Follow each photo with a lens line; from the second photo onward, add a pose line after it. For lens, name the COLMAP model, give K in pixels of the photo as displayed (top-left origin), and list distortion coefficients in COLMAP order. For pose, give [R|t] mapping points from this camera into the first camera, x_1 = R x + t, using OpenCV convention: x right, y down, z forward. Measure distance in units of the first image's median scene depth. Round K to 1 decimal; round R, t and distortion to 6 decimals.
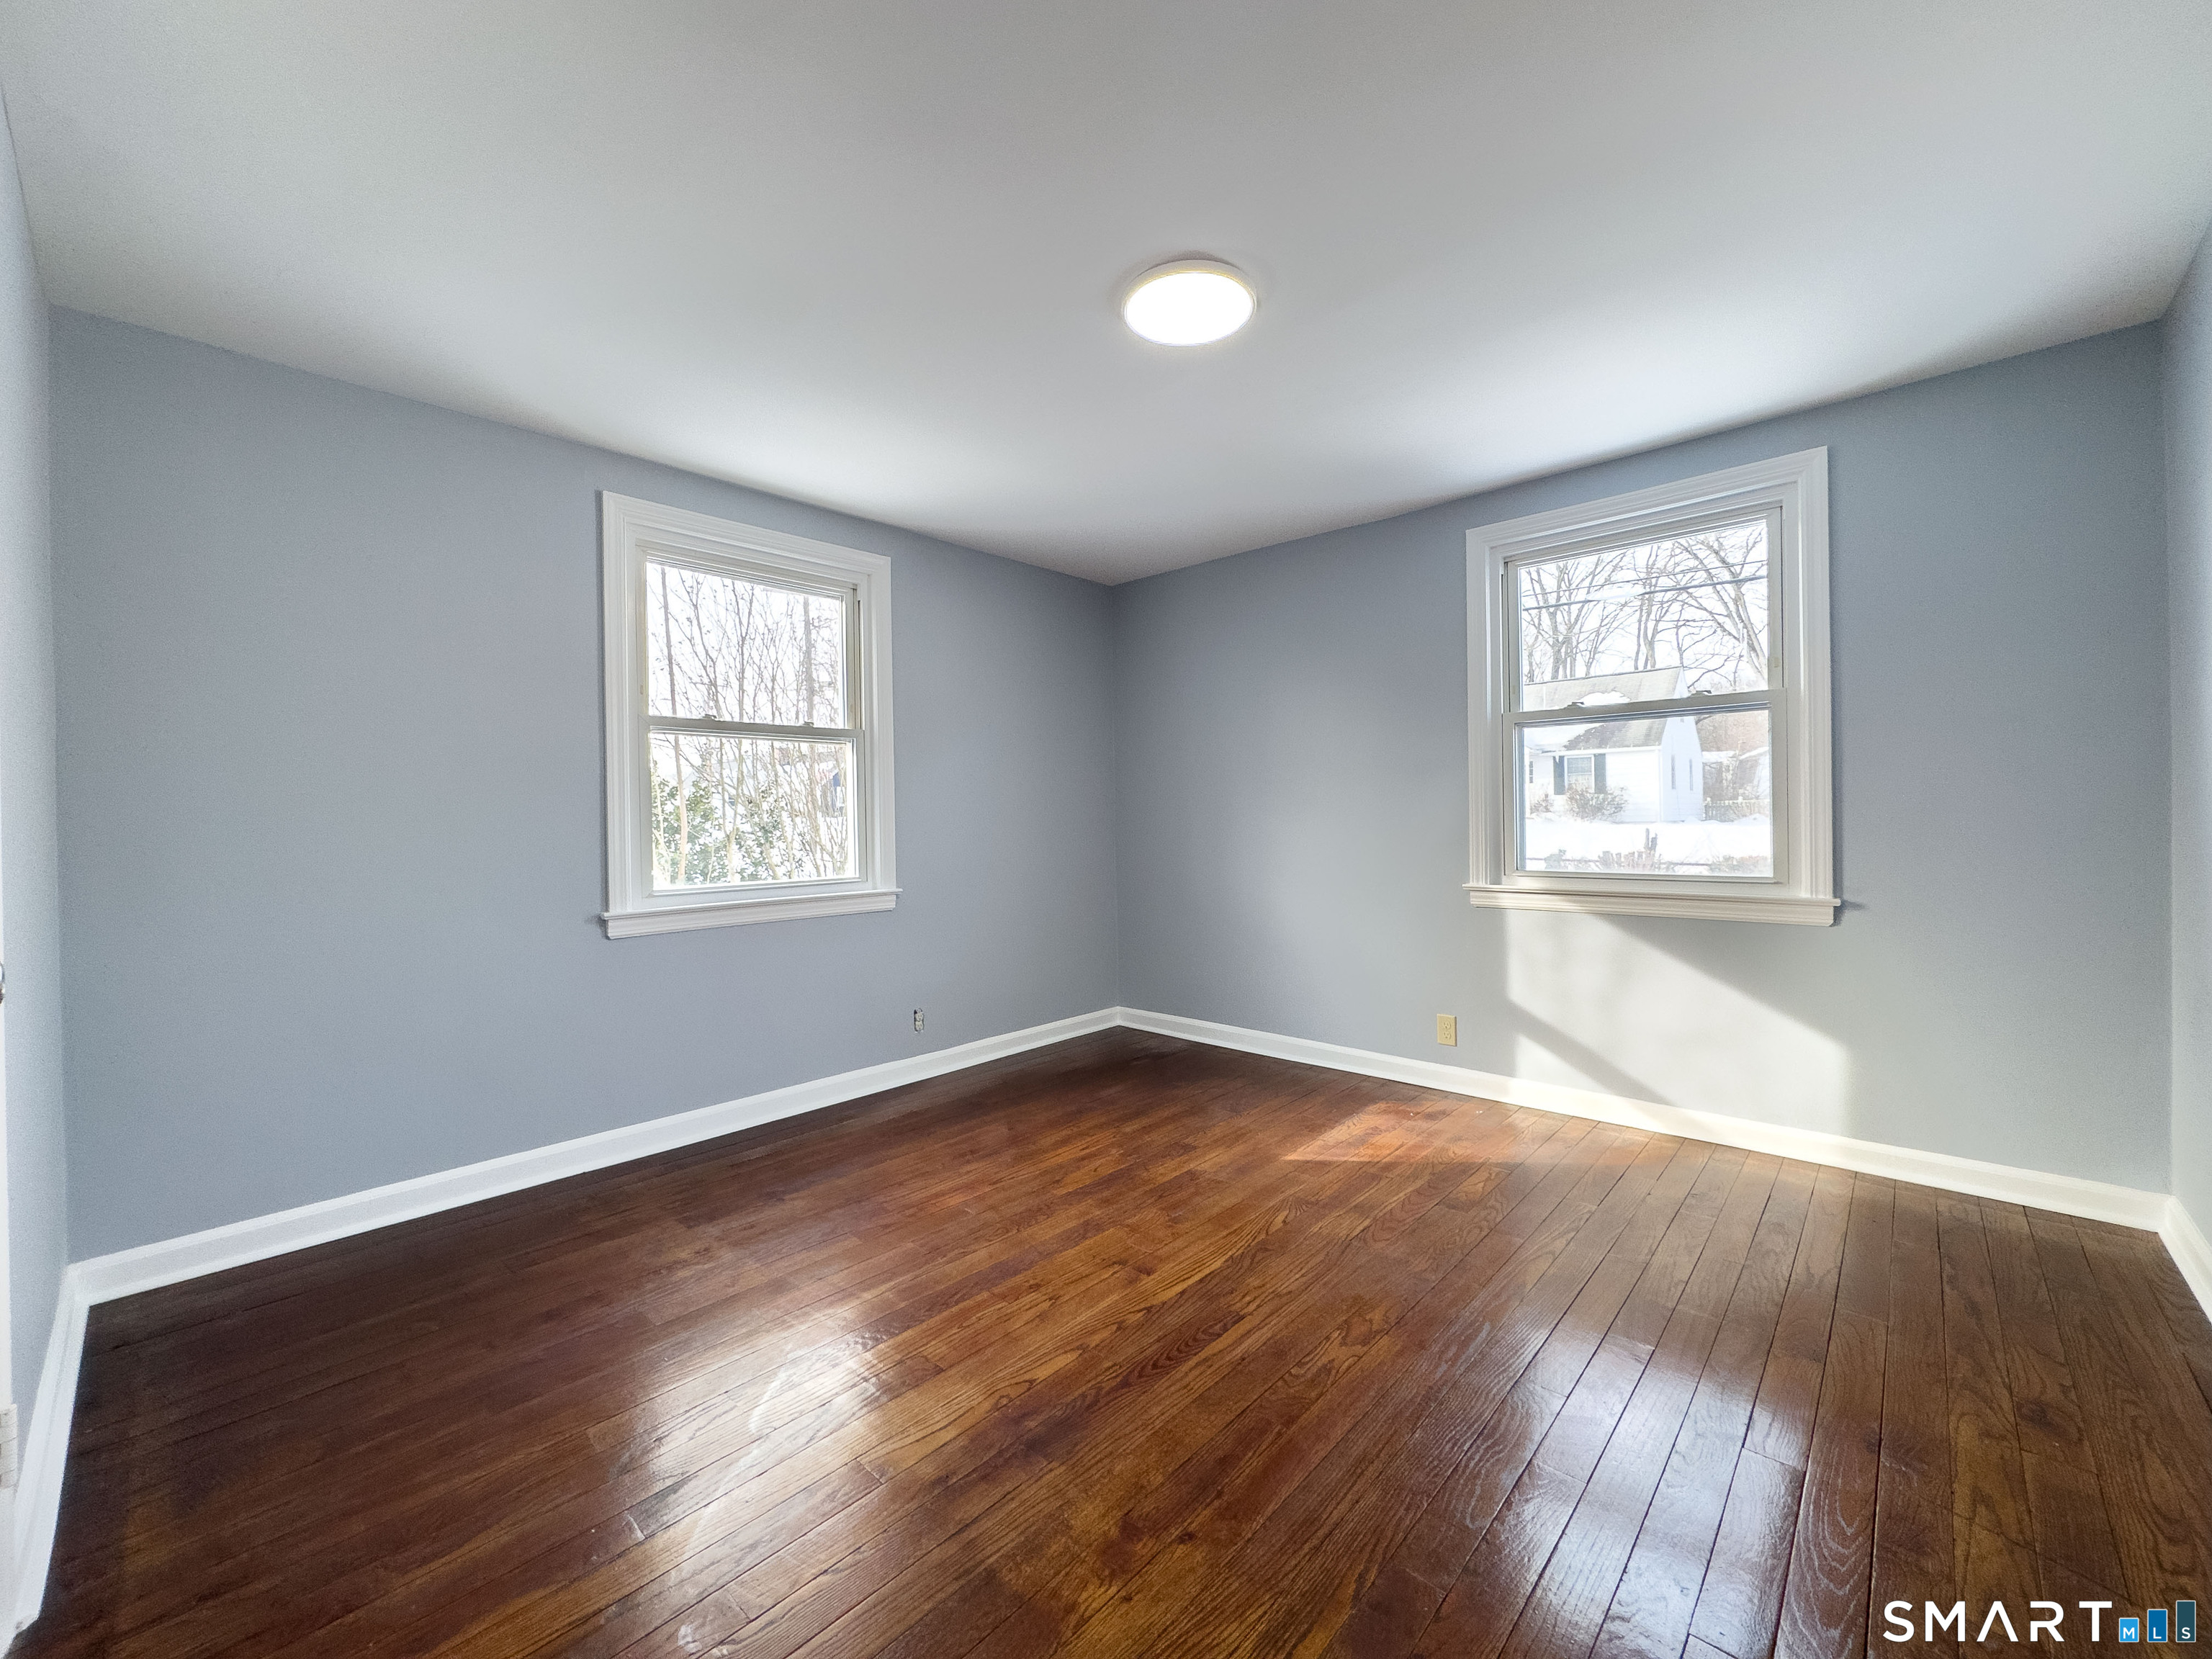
lens RADIAL K [[883.2, 0, 1104.9], [0, 883.2, 813.6], [0, 0, 1]] dist [-0.000895, 0.000870]
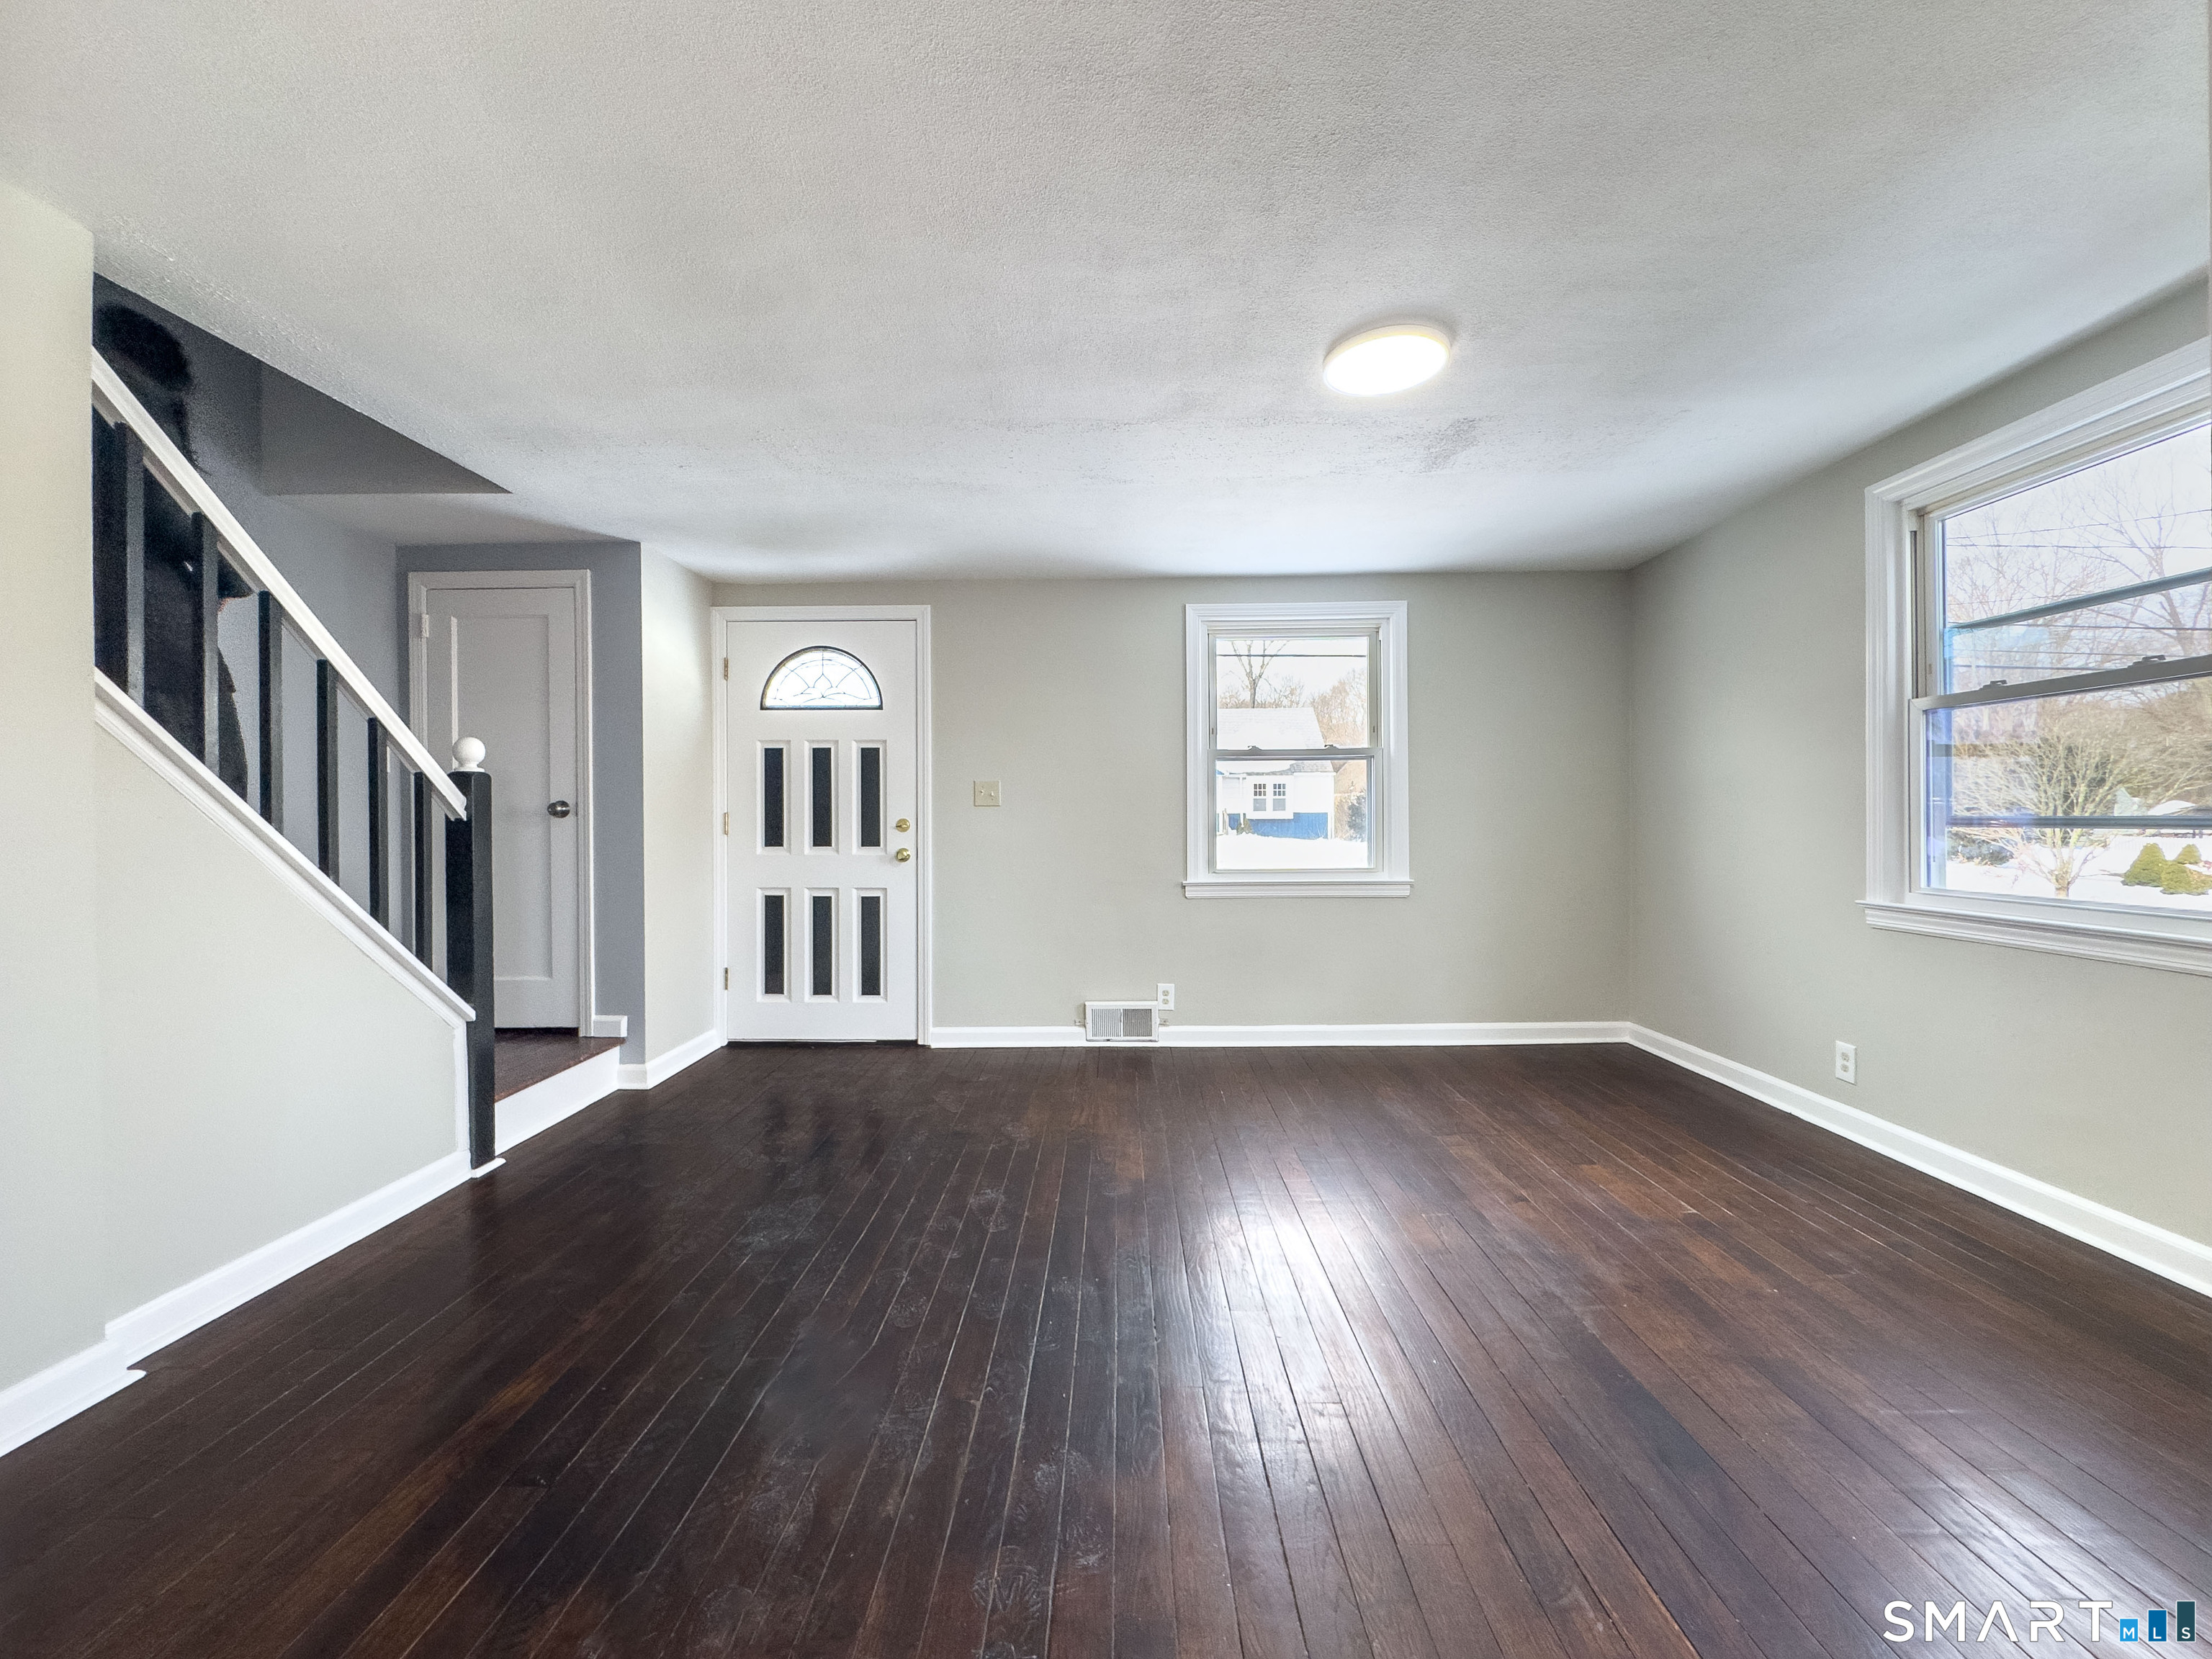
lens RADIAL K [[883.2, 0, 1117.6], [0, 883.2, 832.8], [0, 0, 1]] dist [-0.000895, 0.000870]
pose [[0.668661, 0.015429, -0.743407, 0.434504], [0.003659, 0.999704, 0.024039, -0.007374], [0.743558, -0.018794, 0.668407, -0.096726]]
